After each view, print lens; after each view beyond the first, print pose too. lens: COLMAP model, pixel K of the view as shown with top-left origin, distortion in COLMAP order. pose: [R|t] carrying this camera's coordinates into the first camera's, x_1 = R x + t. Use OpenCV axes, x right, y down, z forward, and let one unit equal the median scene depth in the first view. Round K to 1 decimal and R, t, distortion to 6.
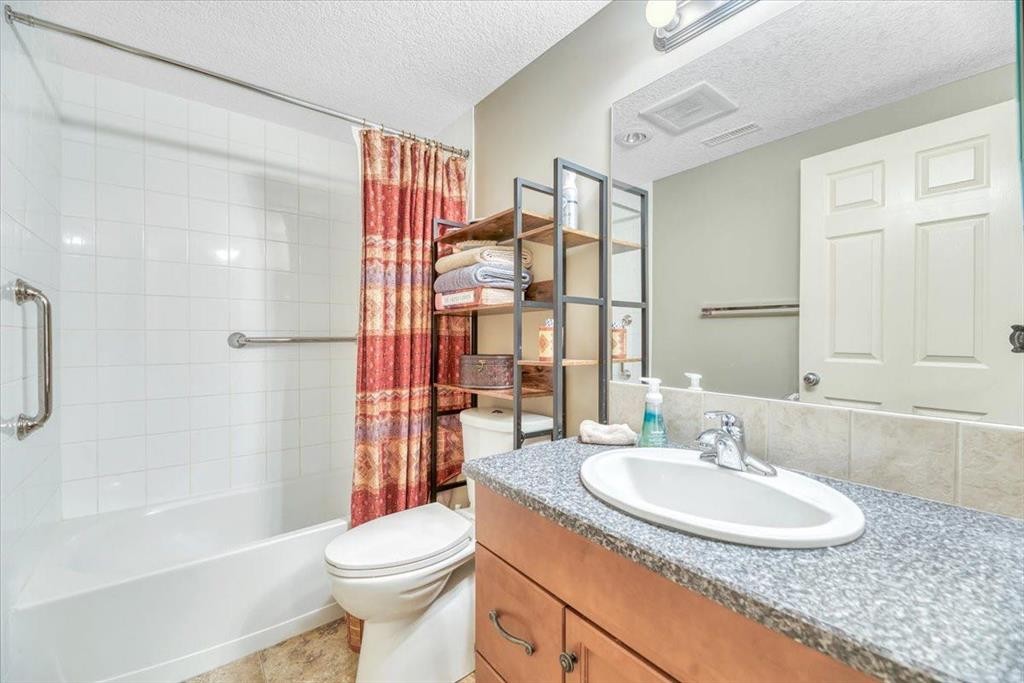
lens RADIAL K [[423.0, 0, 512.0], [0, 423.0, 341.5], [0, 0, 1]] dist [0.001399, 0.000049]
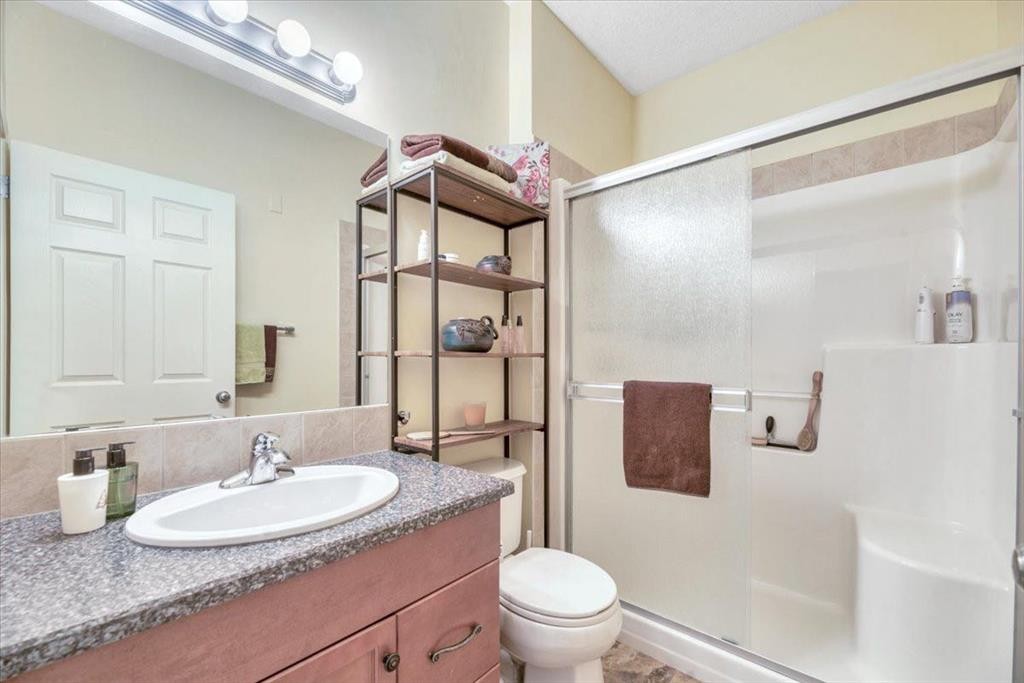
lens RADIAL K [[402.8, 0, 508.8], [0, 402.8, 358.3], [0, 0, 1]] dist [-0.000663, -0.000071]
pose [[-0.207242, -0.004329, 0.978280, -0.309387], [0.008480, 0.999945, 0.006221, -0.009493], [-0.978253, 0.009585, -0.207194, 0.291080]]
